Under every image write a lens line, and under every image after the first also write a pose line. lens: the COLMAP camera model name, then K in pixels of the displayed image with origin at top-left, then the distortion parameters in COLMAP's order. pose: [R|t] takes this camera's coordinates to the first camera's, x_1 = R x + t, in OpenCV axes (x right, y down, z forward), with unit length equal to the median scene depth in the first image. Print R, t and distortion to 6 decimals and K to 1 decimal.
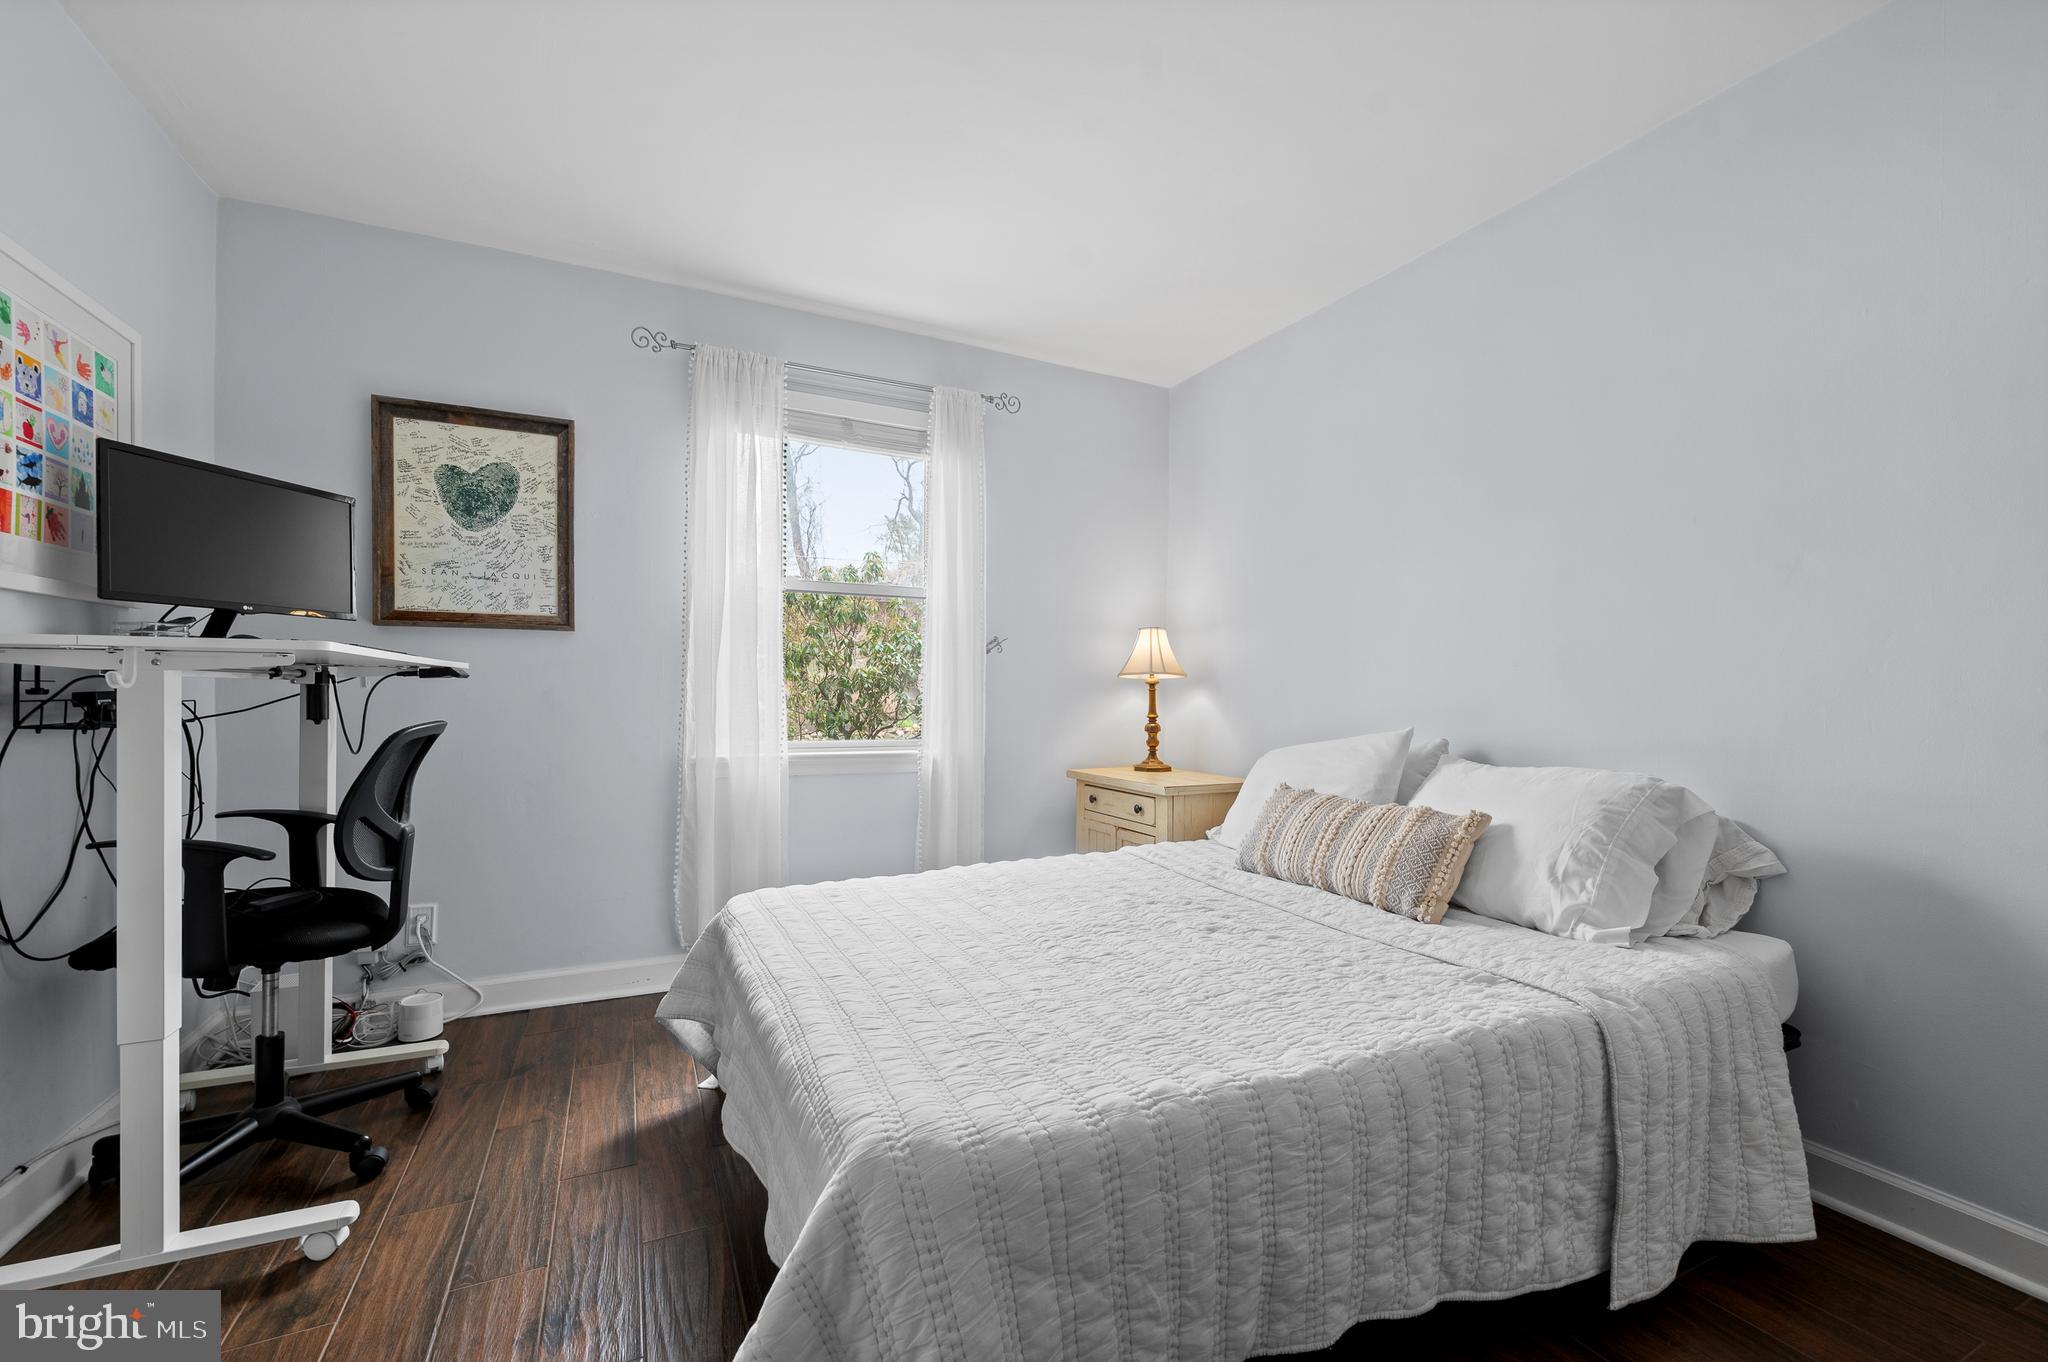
lens RADIAL K [[839.7, 0, 1014.1], [0, 839.7, 691.9], [0, 0, 1]] dist [-0.001895, -0.000379]
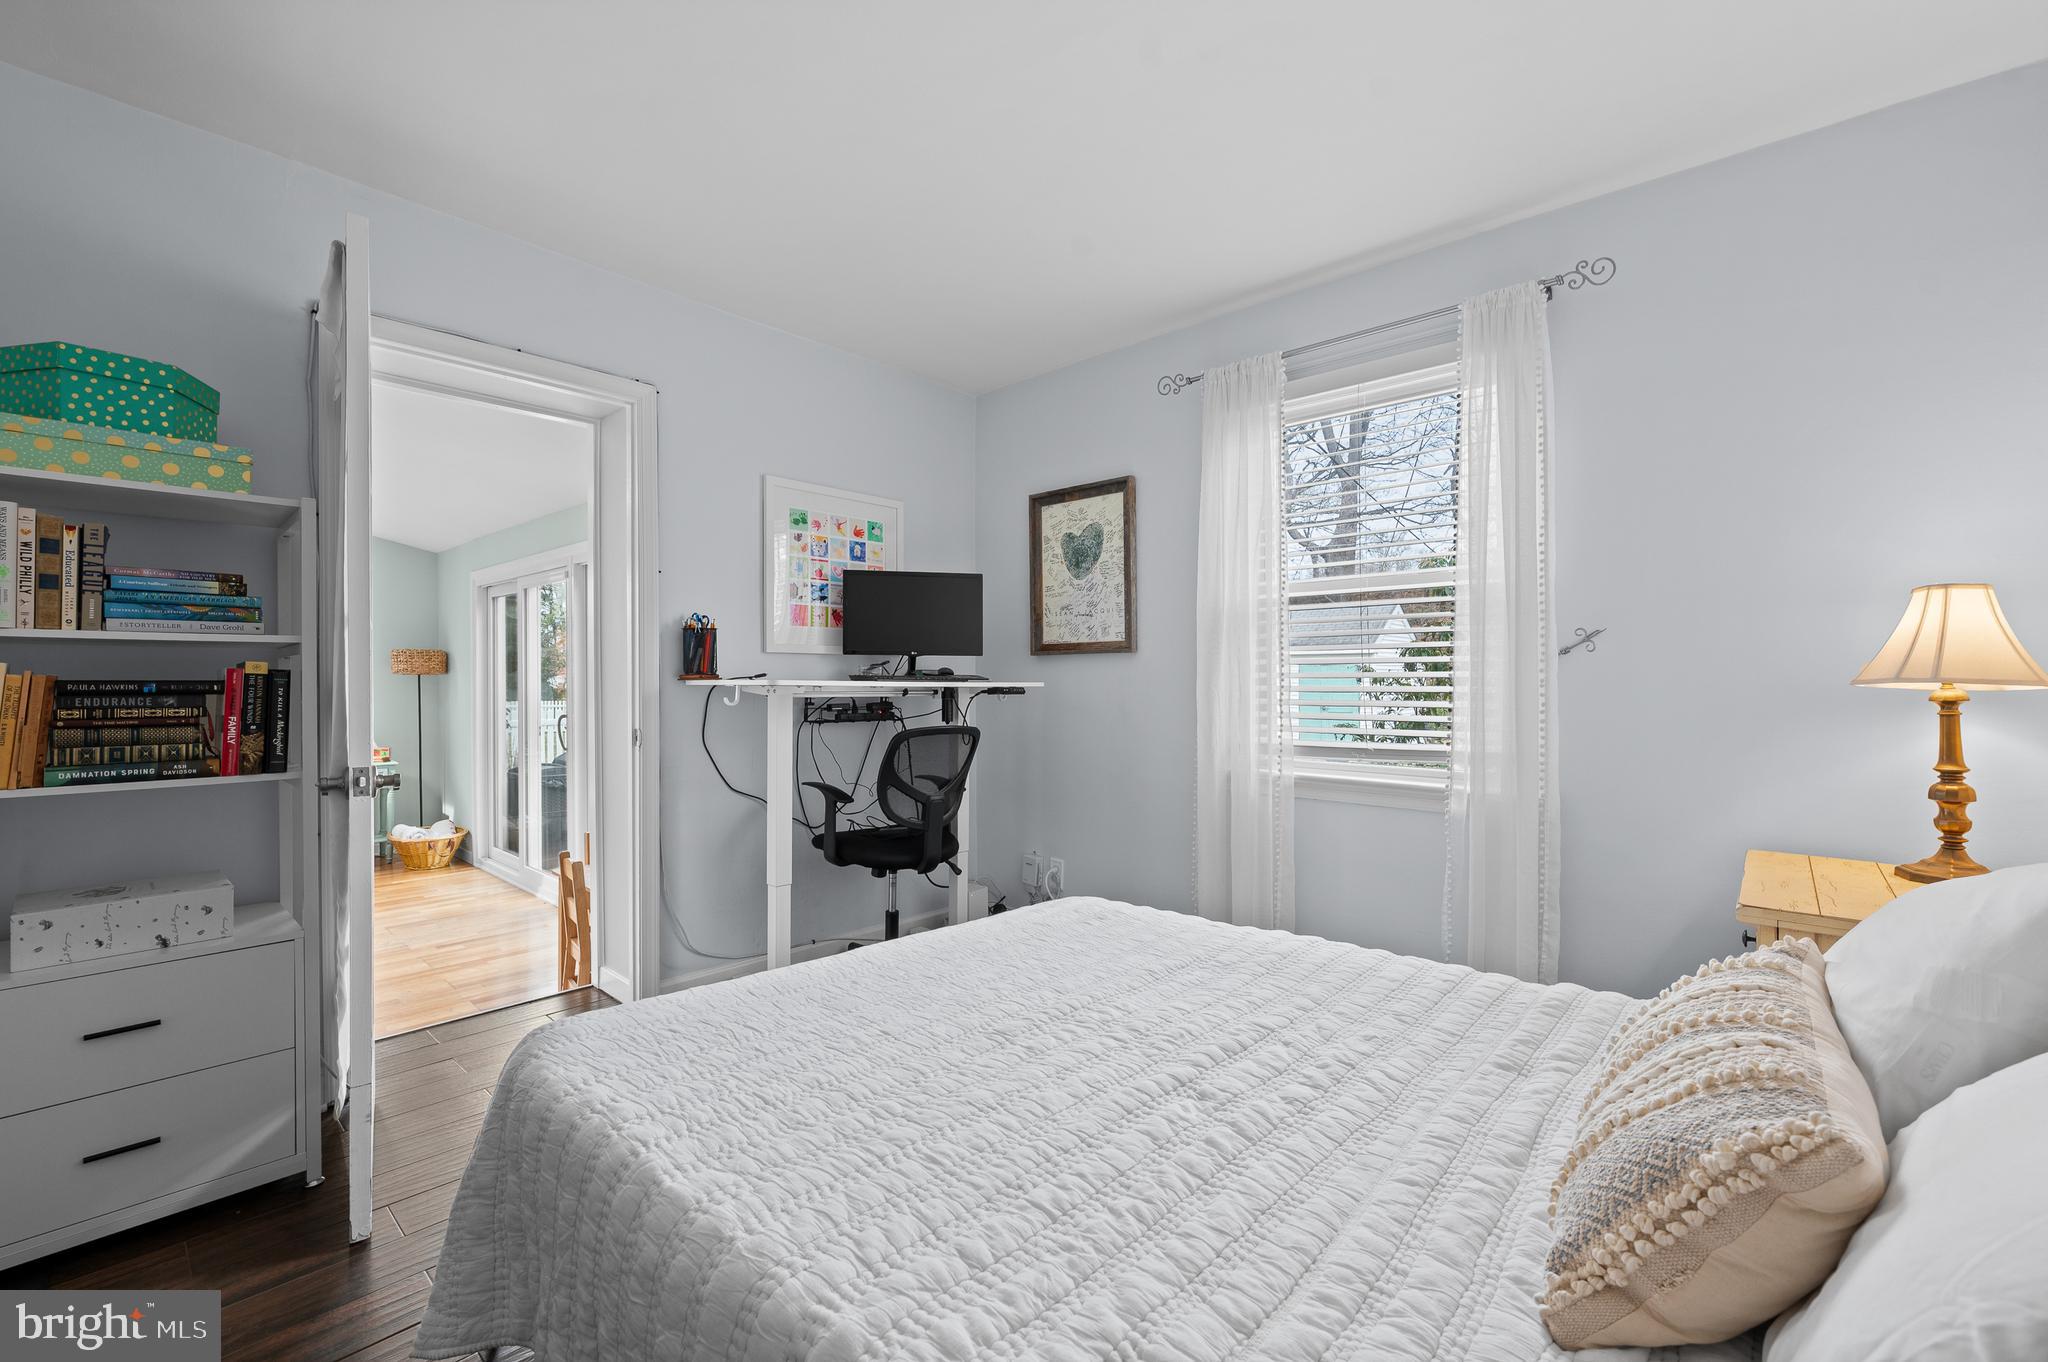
lens RADIAL K [[839.7, 0, 1011.3], [0, 839.7, 680.0], [0, 0, 1]] dist [-0.001895, -0.000379]
pose [[0.380636, -0.010342, -0.924667, 0.522834], [0.000103, 0.999938, -0.011141, -0.021734], [0.924725, 0.004146, 0.380614, 0.407901]]
